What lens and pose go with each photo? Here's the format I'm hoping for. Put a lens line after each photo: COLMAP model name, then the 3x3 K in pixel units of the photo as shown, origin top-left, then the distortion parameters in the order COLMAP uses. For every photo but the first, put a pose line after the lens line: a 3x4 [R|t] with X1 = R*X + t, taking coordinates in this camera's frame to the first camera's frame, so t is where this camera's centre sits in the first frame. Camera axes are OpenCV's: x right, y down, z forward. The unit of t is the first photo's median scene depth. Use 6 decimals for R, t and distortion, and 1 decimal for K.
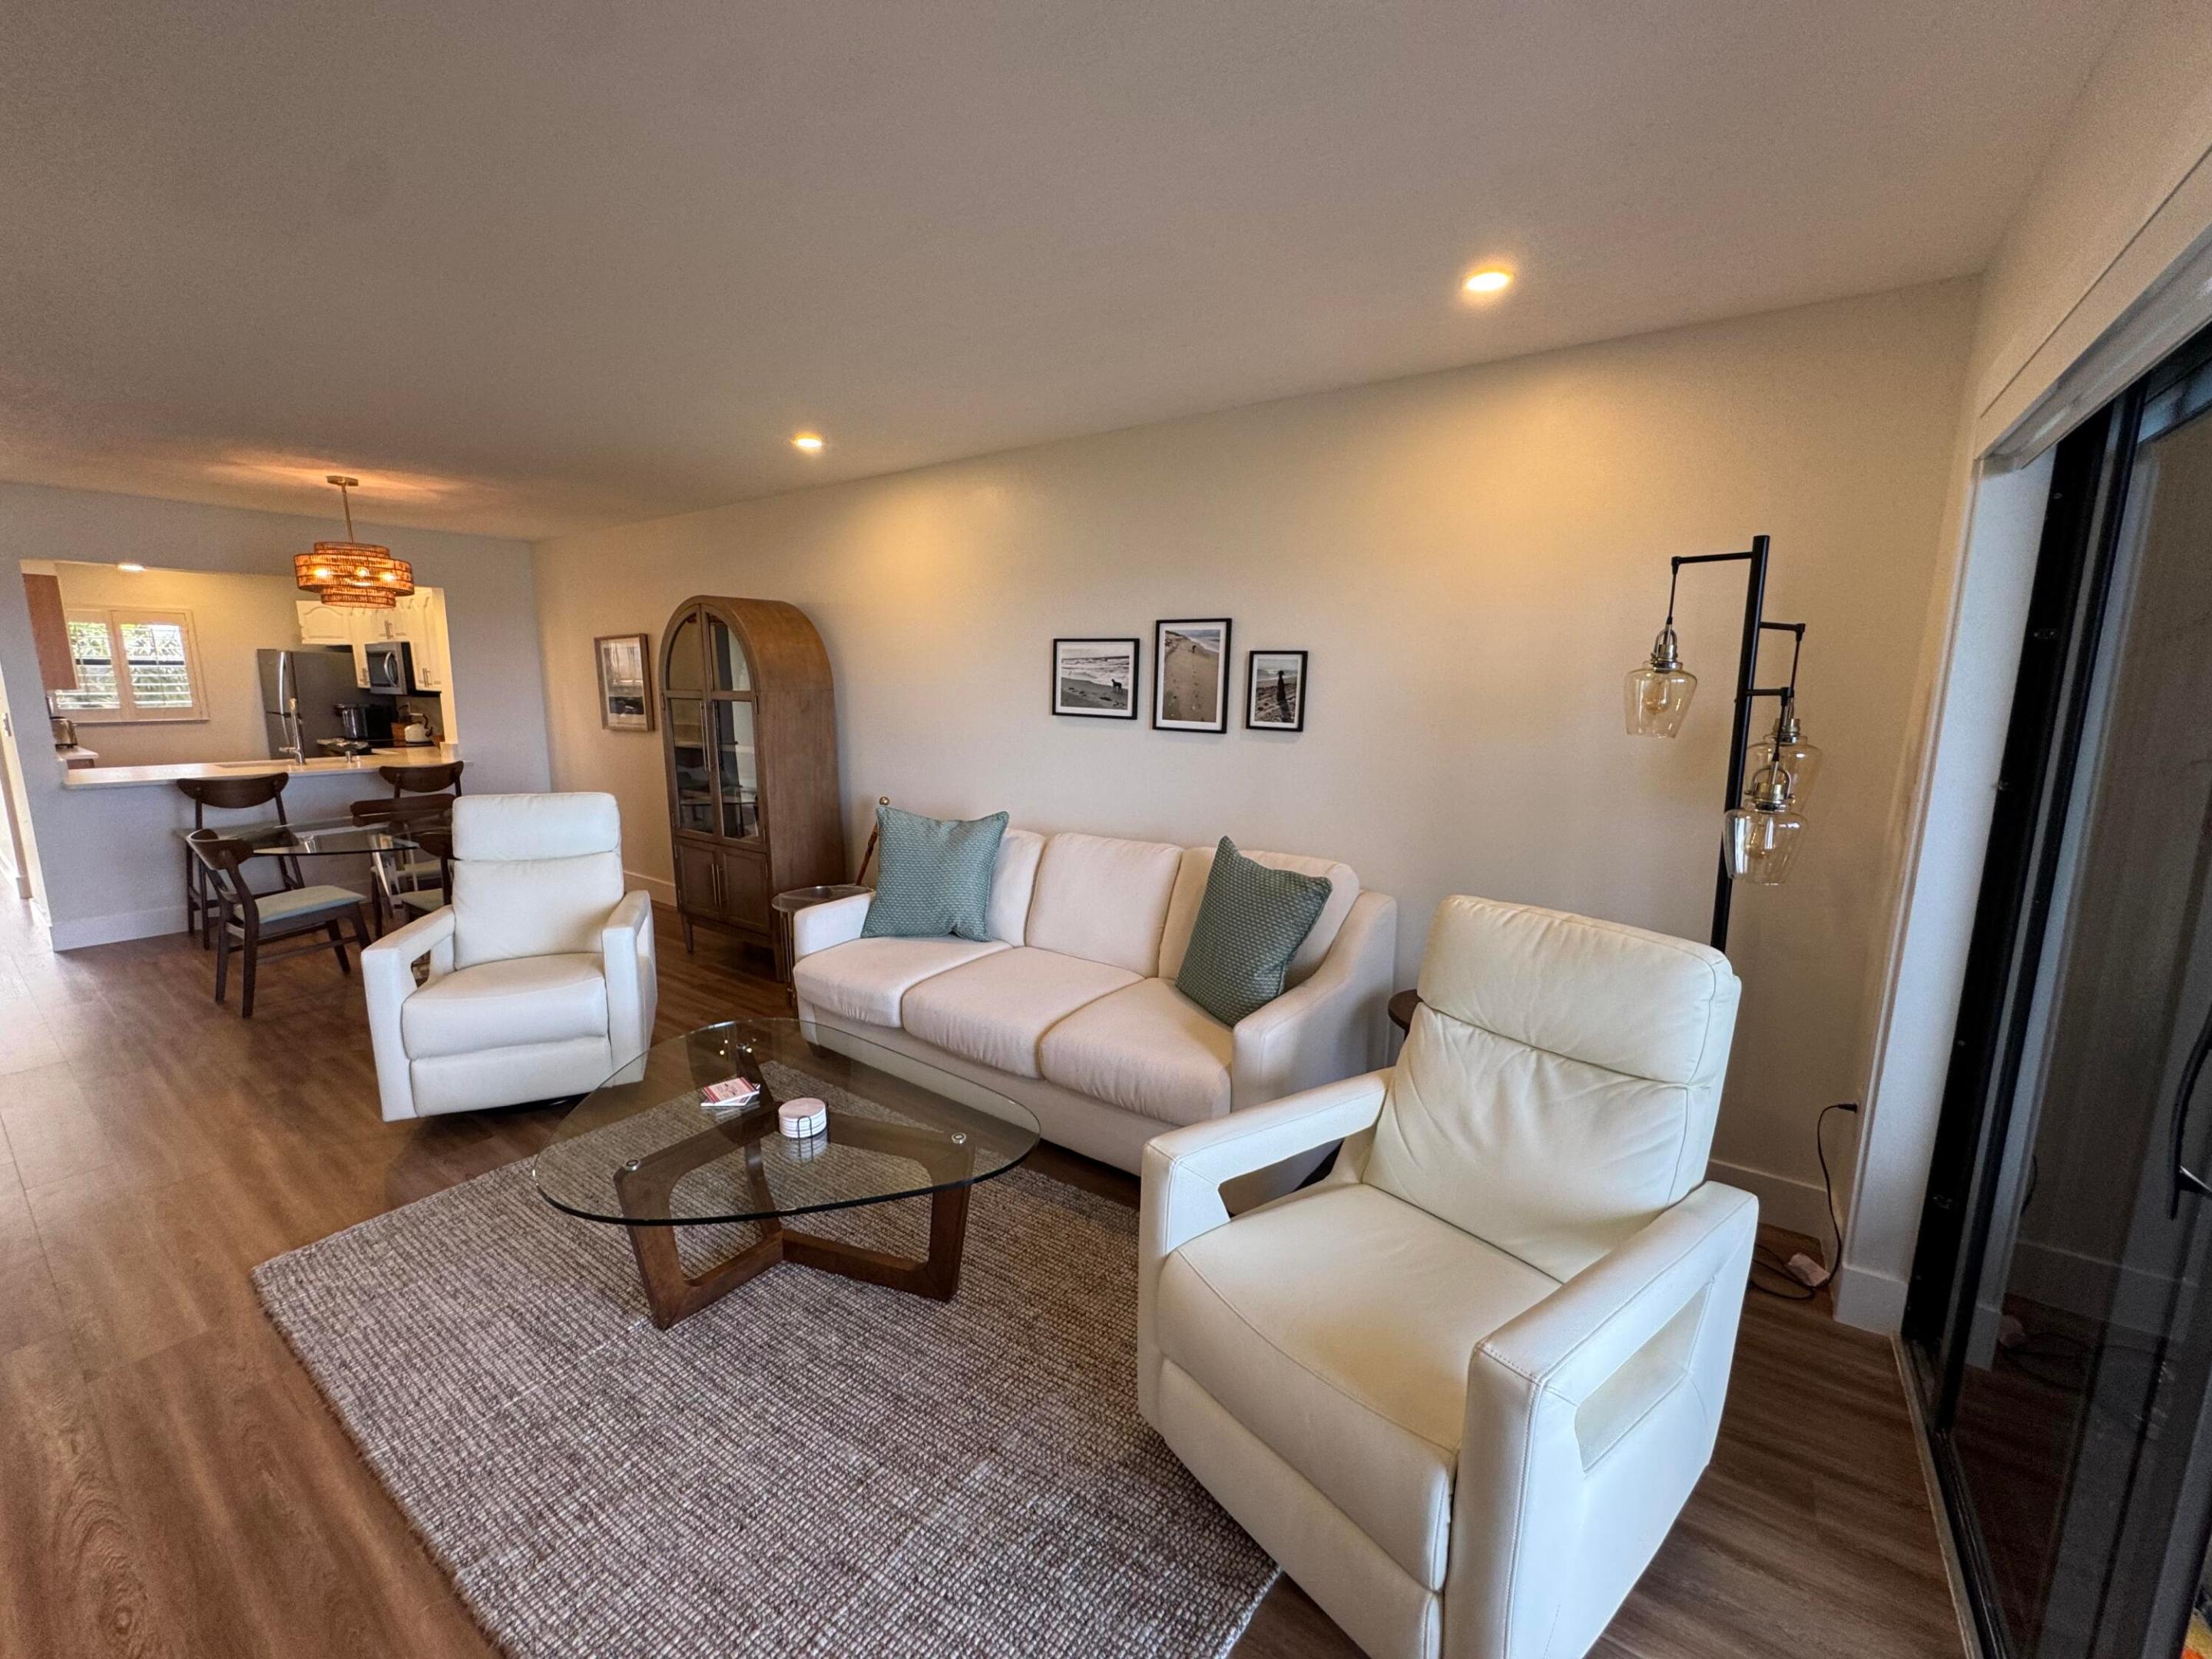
lens RADIAL K [[882.9, 0, 1104.9], [0, 882.9, 824.1], [0, 0, 1]] dist [0.001580, 0.001730]
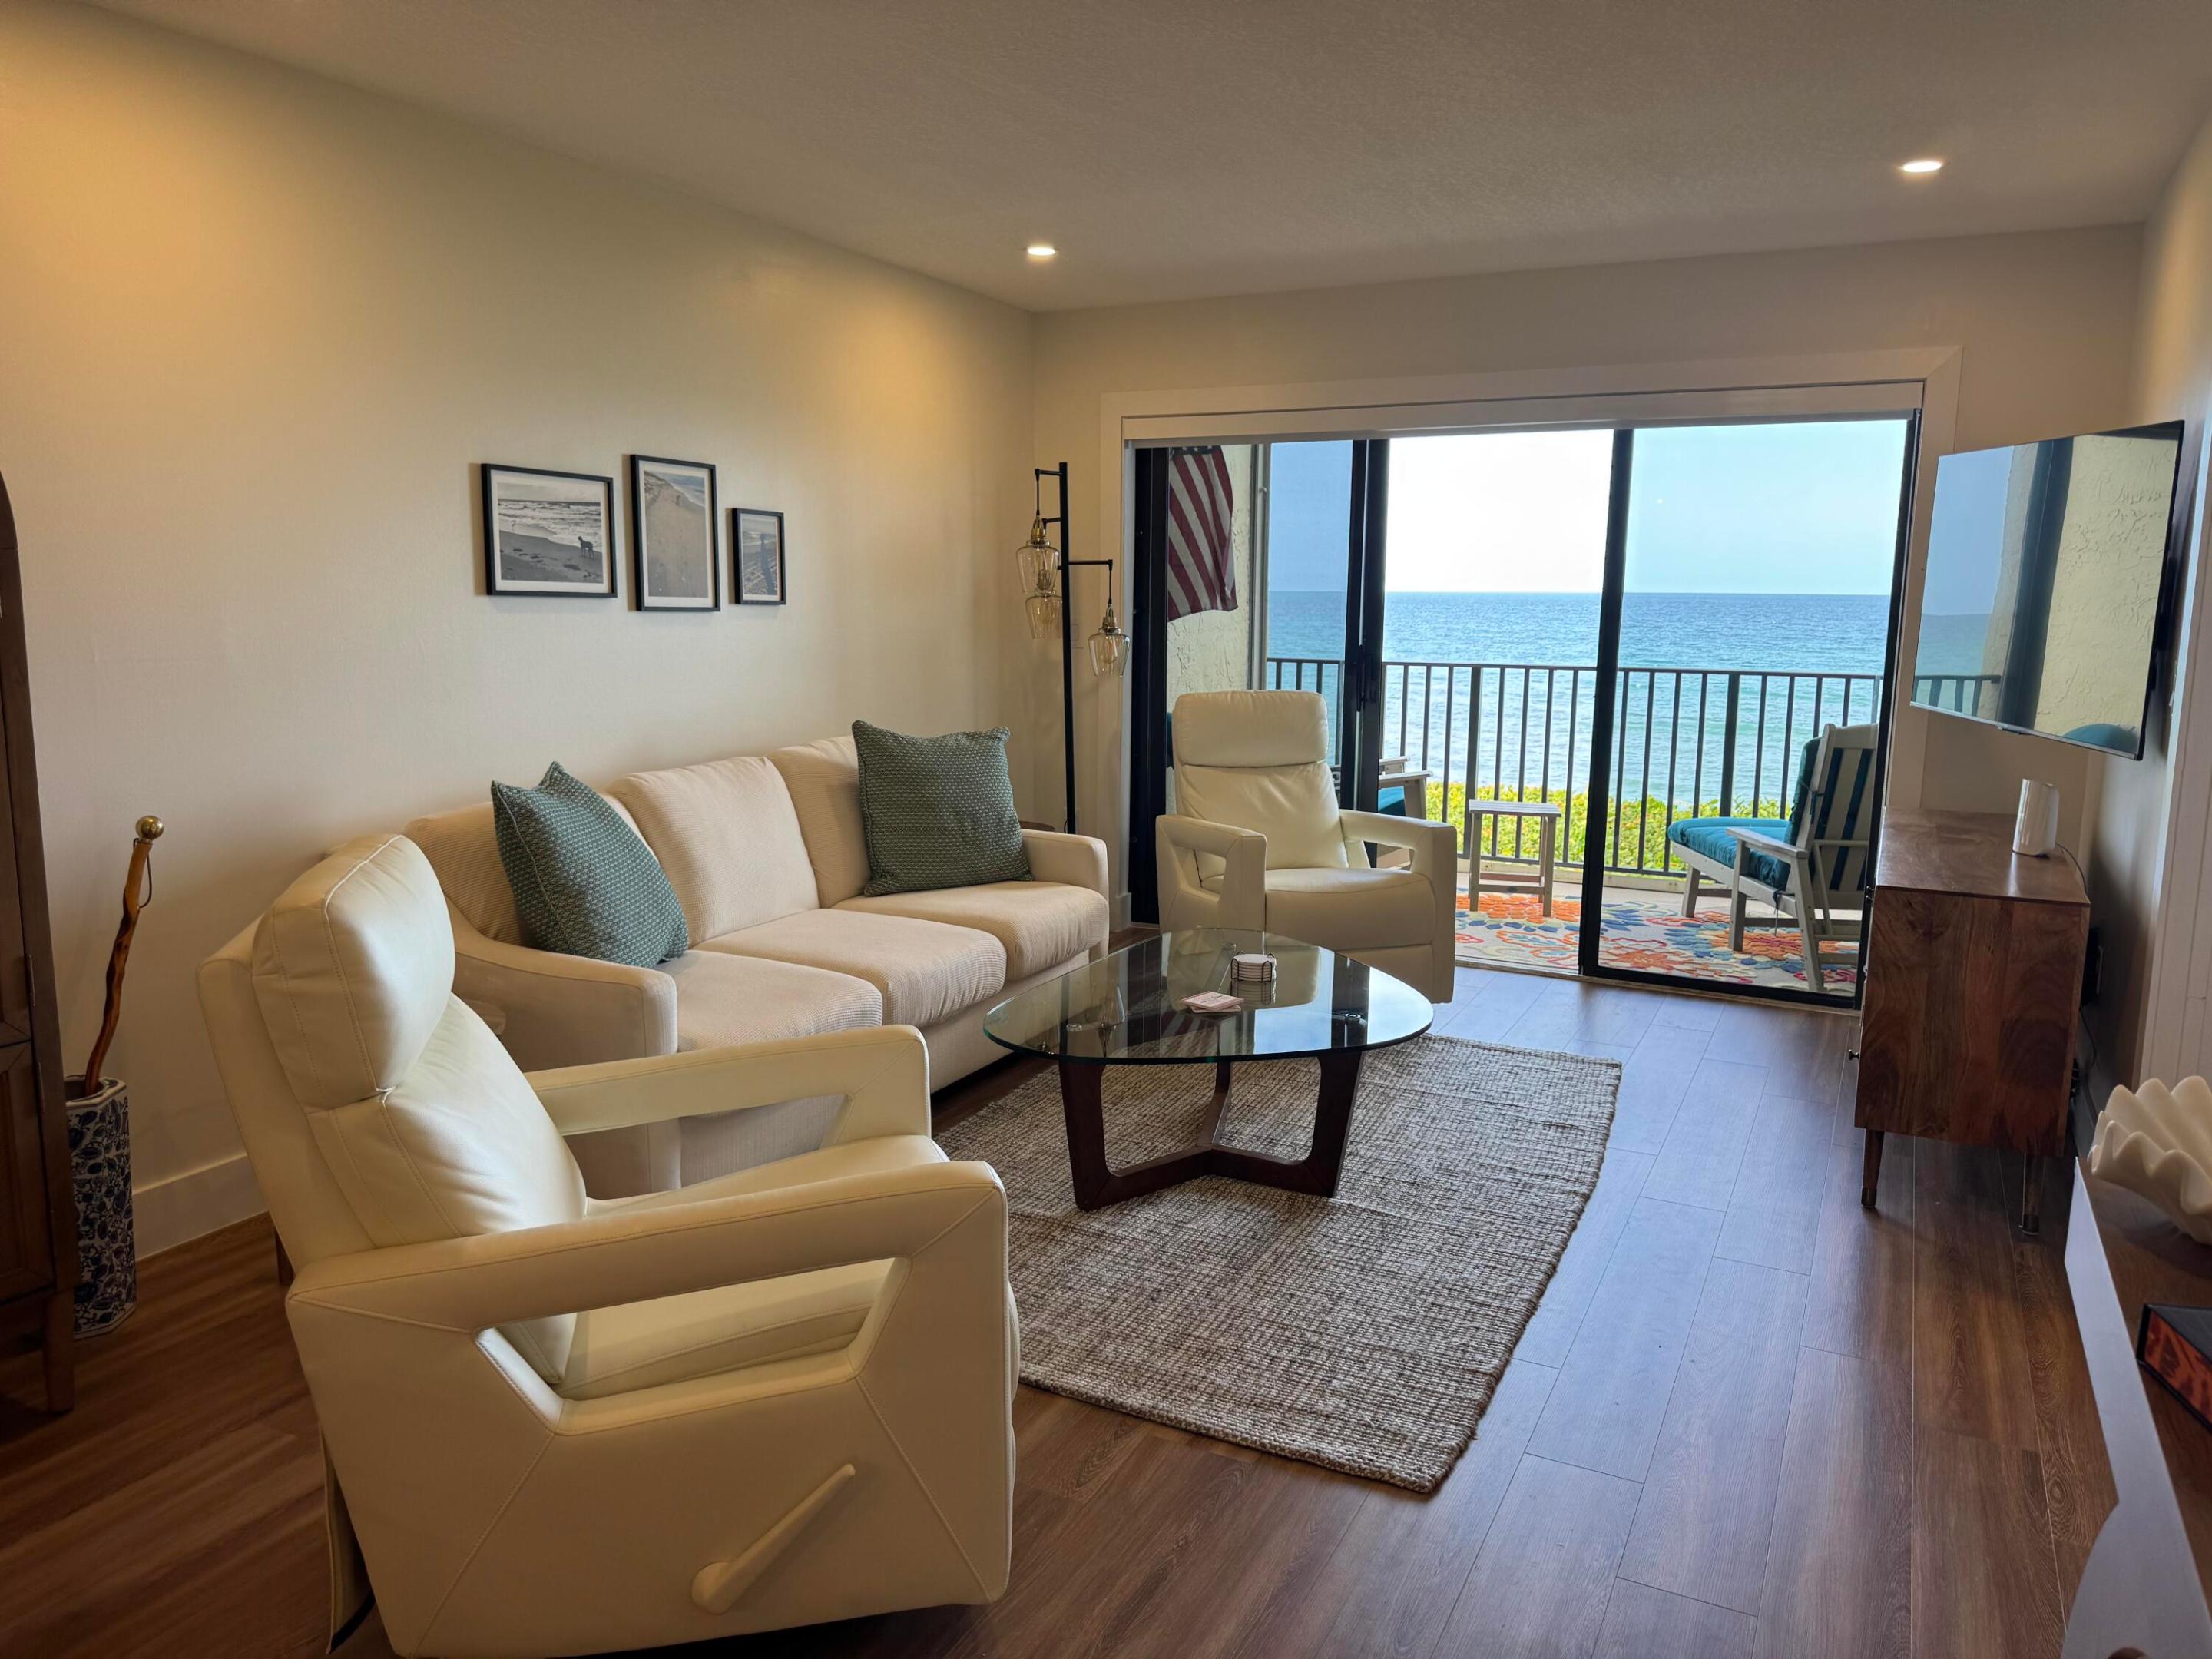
lens RADIAL K [[1530.7, 0, 1105.7], [0, 1530.7, 831.5], [0, 0, 1]] dist [-0.003019, -0.001600]
pose [[-0.161398, -0.161564, 0.973575, -1.213306], [0.150003, 0.971030, 0.186009, -0.106951], [-0.975423, 0.176060, -0.132487, 0.827905]]
